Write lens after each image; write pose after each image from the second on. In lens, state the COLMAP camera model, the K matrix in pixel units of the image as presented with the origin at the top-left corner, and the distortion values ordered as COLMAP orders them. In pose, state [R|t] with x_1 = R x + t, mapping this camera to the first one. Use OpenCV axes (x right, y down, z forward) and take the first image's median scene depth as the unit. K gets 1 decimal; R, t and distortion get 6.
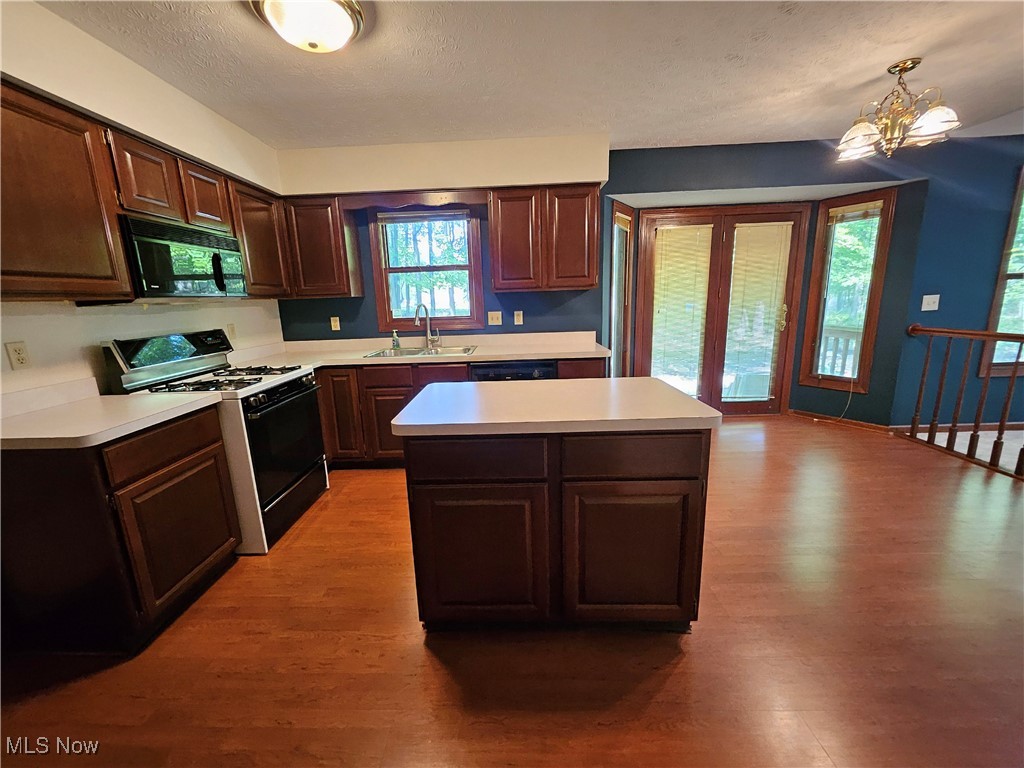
lens RADIAL K [[401.8, 0, 497.3], [0, 401.8, 383.3], [0, 0, 1]] dist [0.000303, -0.000212]
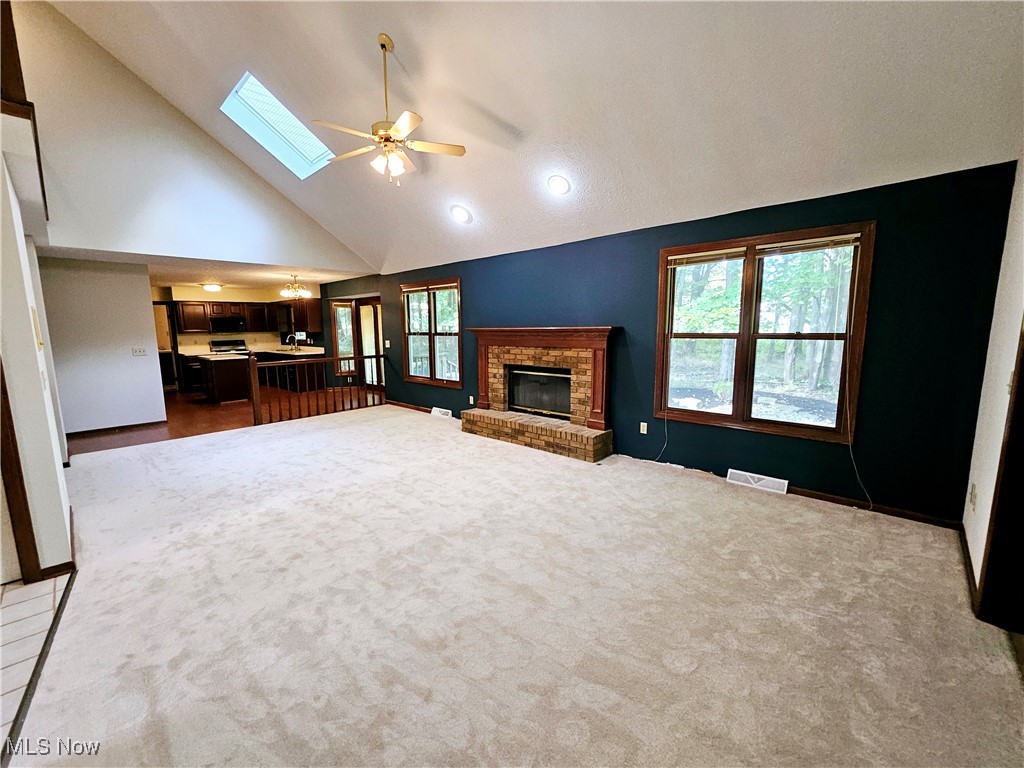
lens RADIAL K [[421.4, 0, 500.4], [0, 421.4, 386.4], [0, 0, 1]] dist [0.002343, 0.000107]
pose [[0.743663, 0.120842, -0.657543, 3.042300], [-0.147538, 0.988944, 0.014886, -0.089961], [0.652072, 0.085942, 0.753270, -0.332626]]
